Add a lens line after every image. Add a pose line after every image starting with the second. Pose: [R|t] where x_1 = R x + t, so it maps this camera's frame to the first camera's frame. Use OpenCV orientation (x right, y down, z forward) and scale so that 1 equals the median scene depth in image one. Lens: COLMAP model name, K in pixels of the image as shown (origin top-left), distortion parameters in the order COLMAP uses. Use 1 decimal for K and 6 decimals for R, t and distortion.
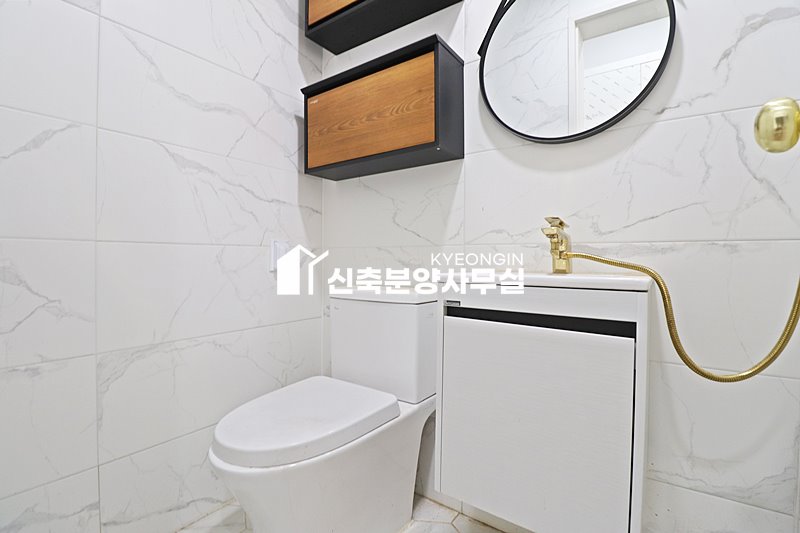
lens RADIAL K [[369.3, 0, 399.2], [0, 369.3, 259.7], [0, 0, 1]] dist [-0.000775, -0.012508]
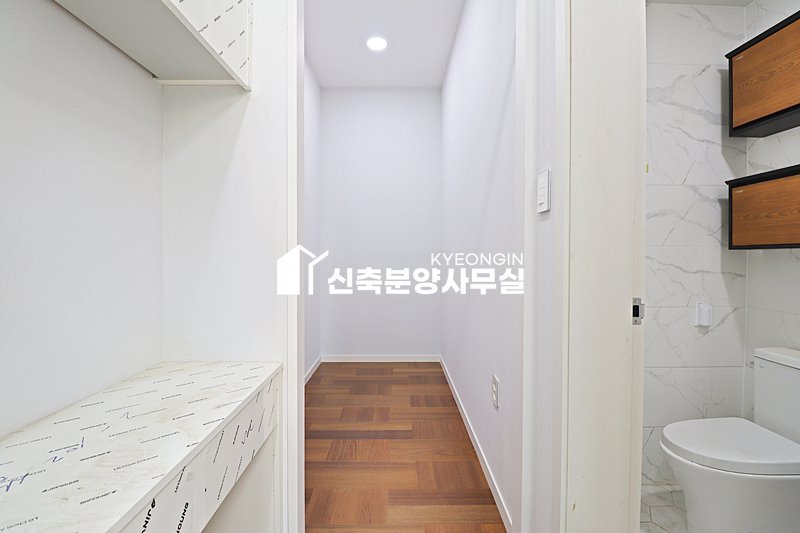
lens RADIAL K [[369.3, 0, 399.2], [0, 369.3, 259.7], [0, 0, 1]] dist [-0.000775, -0.012508]
pose [[0.583335, 0.005844, -0.812210, 0.093056], [-0.011917, 0.999928, -0.001365, -0.185834], [0.812144, 0.010475, 0.583363, -0.599481]]
